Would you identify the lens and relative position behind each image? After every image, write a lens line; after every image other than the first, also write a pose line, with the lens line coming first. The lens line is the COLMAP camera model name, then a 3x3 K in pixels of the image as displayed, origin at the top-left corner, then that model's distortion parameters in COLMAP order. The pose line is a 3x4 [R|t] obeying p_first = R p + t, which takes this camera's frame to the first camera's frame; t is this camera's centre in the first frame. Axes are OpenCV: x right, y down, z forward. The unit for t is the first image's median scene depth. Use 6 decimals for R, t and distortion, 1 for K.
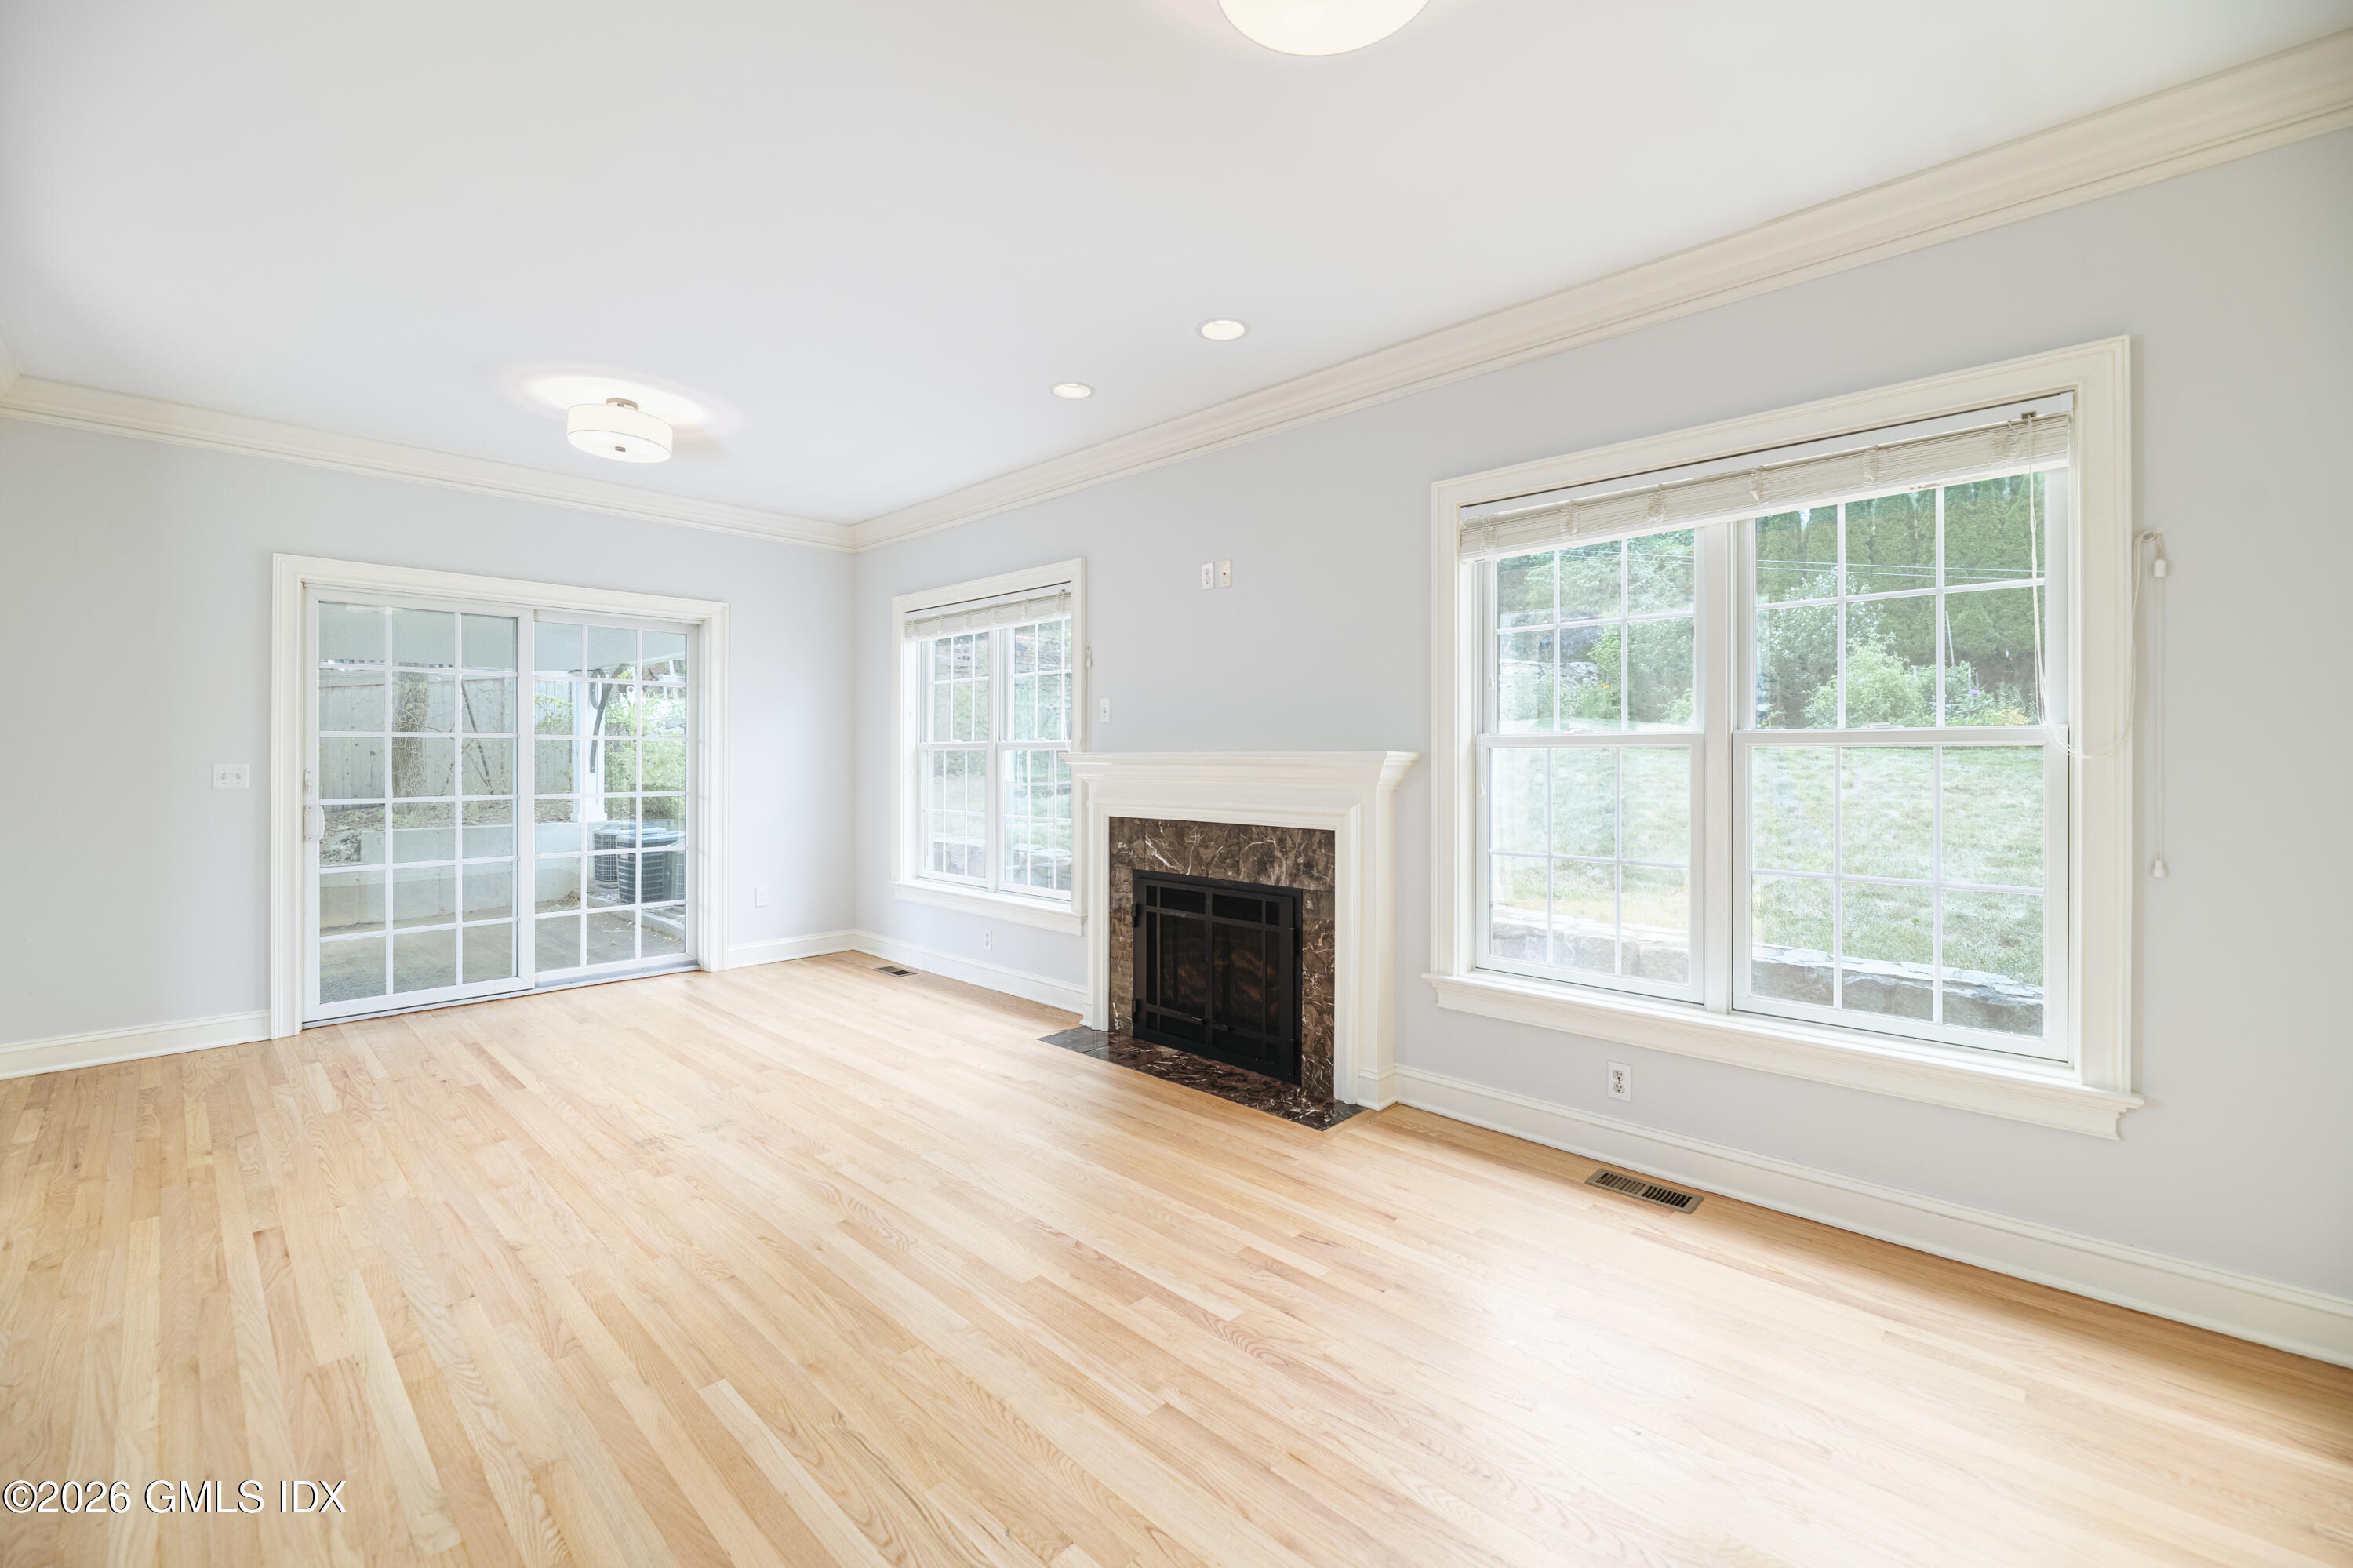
lens RADIAL K [[954.7, 0, 1159.2], [0, 954.7, 774.2], [0, 0, 1]] dist [-0.001147, -0.001131]
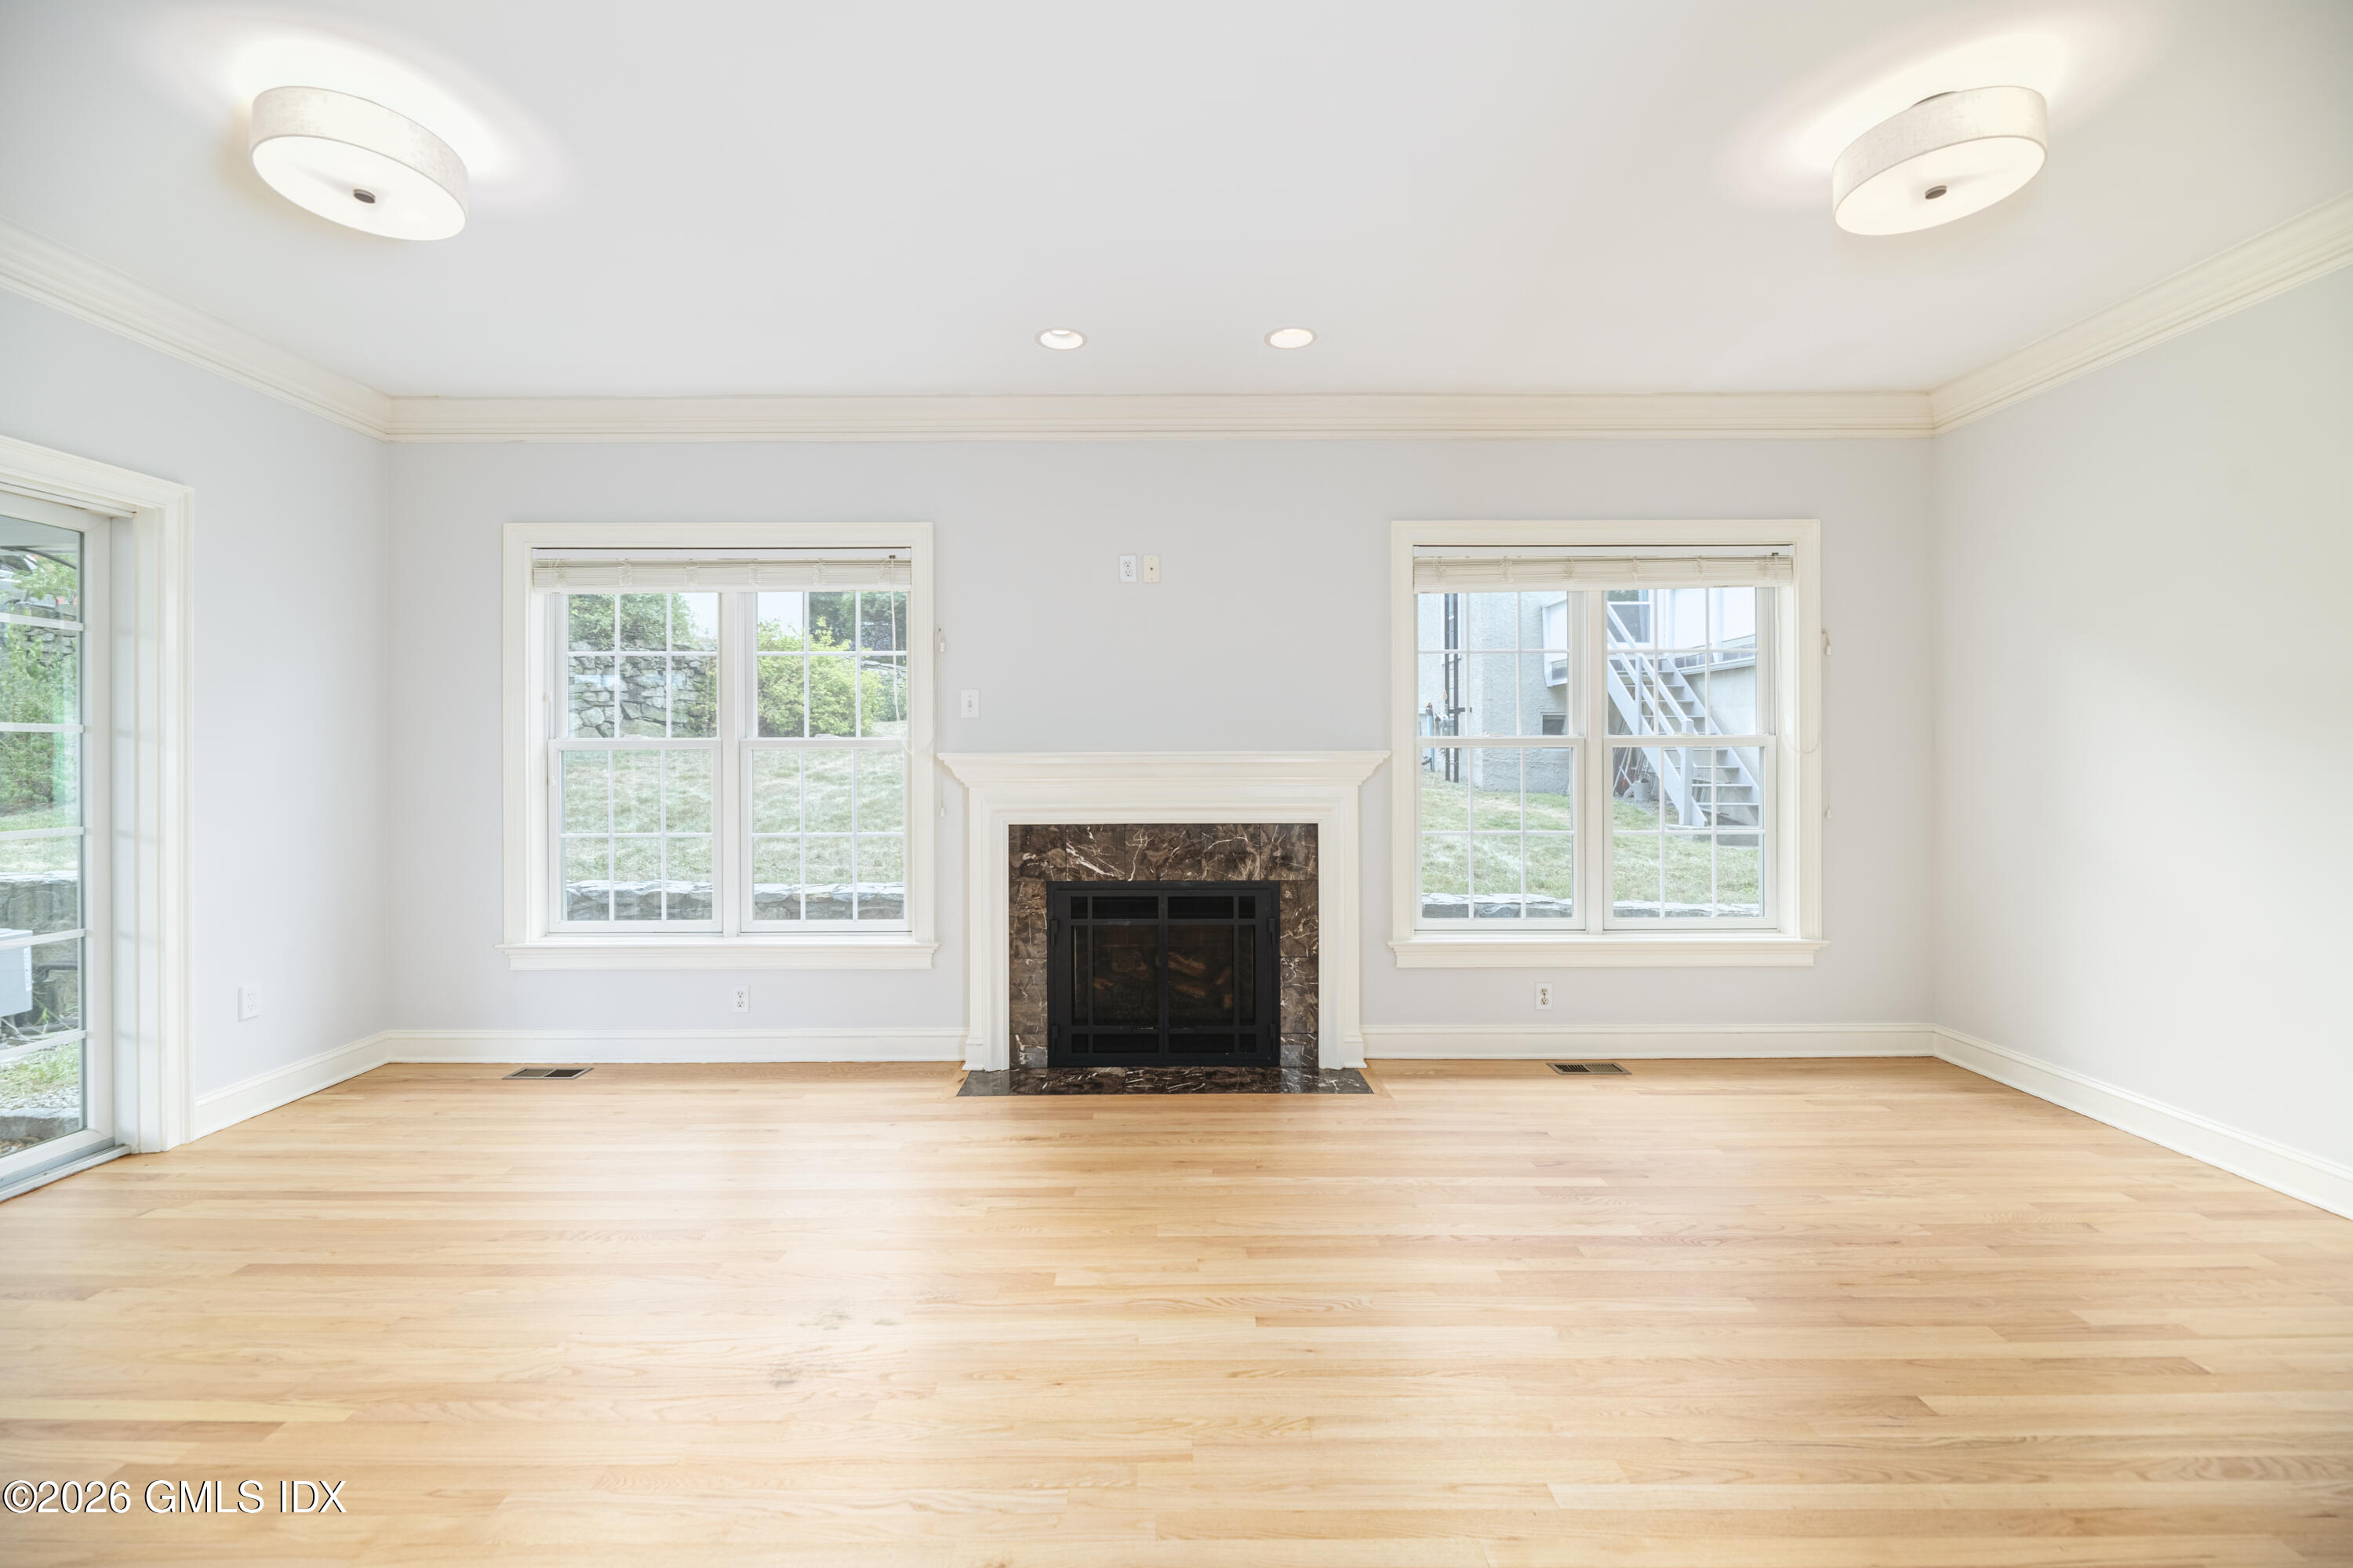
lens RADIAL K [[954.7, 0, 1152.8], [0, 954.7, 777.5], [0, 0, 1]] dist [-0.001147, -0.001131]
pose [[0.727327, -0.020333, 0.685990, -0.654186], [0.017610, 0.999785, 0.010963, -0.008142], [-0.686065, 0.004107, 0.727529, 0.313973]]
